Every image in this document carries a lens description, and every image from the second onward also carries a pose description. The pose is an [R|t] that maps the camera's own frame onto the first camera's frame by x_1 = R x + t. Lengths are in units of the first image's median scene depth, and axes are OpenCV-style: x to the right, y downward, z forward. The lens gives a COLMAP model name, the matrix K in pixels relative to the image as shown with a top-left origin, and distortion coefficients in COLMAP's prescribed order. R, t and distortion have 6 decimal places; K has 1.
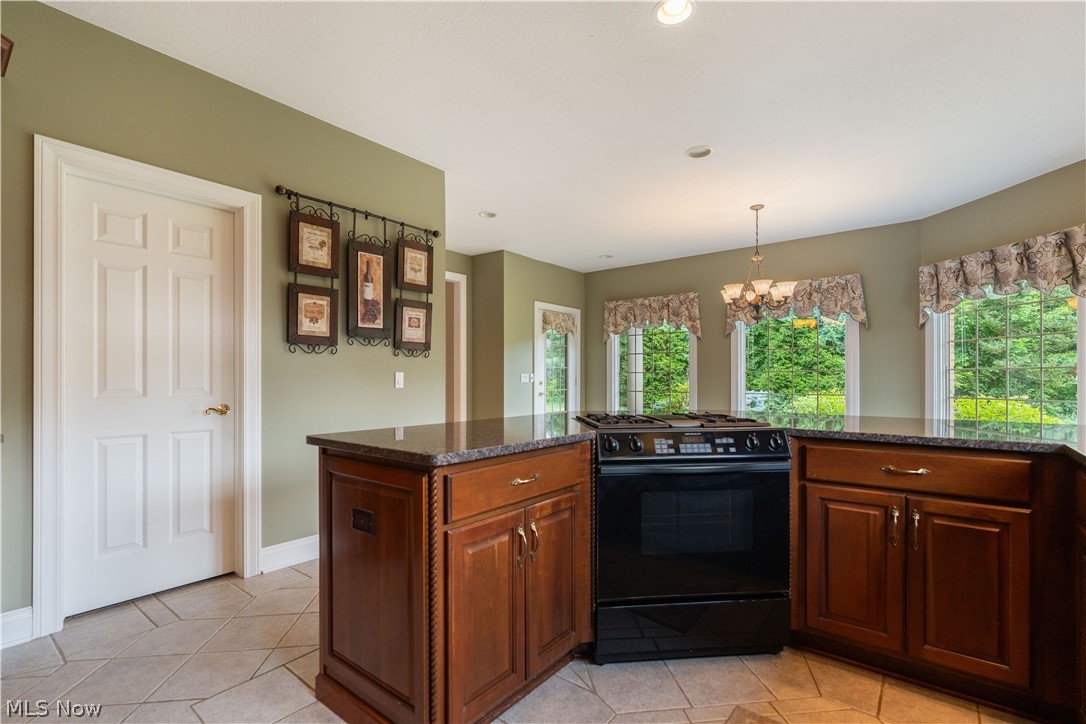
lens RADIAL K [[489.9, 0, 547.0], [0, 489.9, 382.2], [0, 0, 1]] dist [-0.008387, 0.002252]
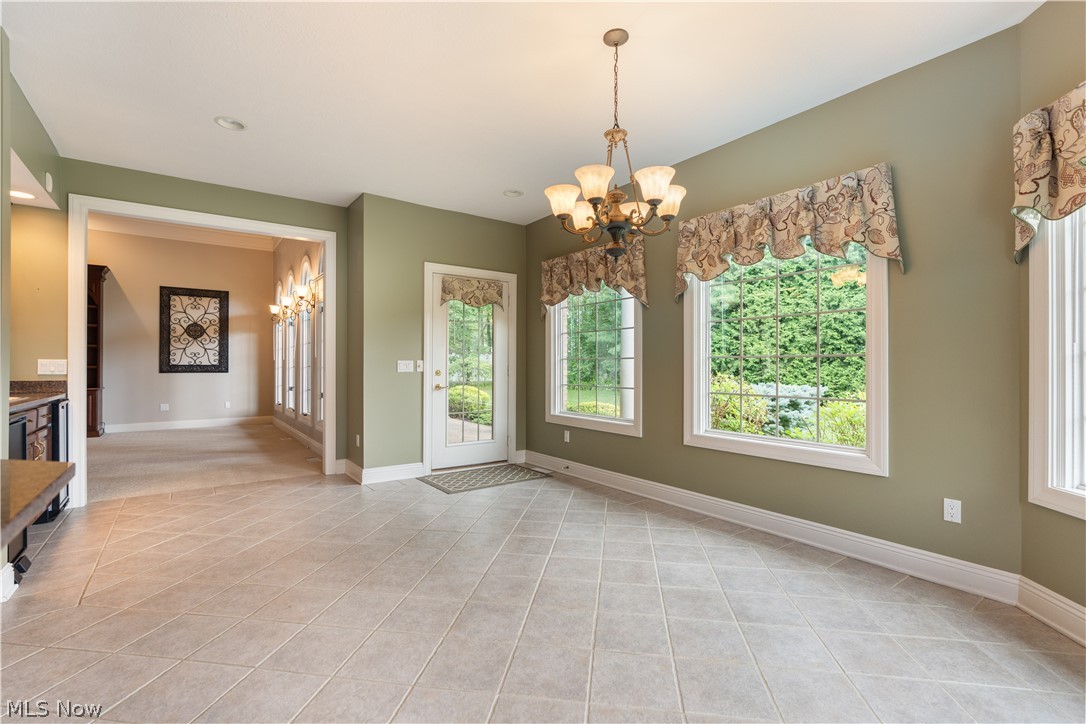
lens RADIAL K [[489.9, 0, 544.8], [0, 489.9, 365.4], [0, 0, 1]] dist [-0.008387, 0.002252]
pose [[0.965535, 0.003648, -0.260247, 0.491247], [-0.006000, 0.999948, -0.008244, -0.007313], [0.260203, 0.009522, 0.965507, 0.481825]]
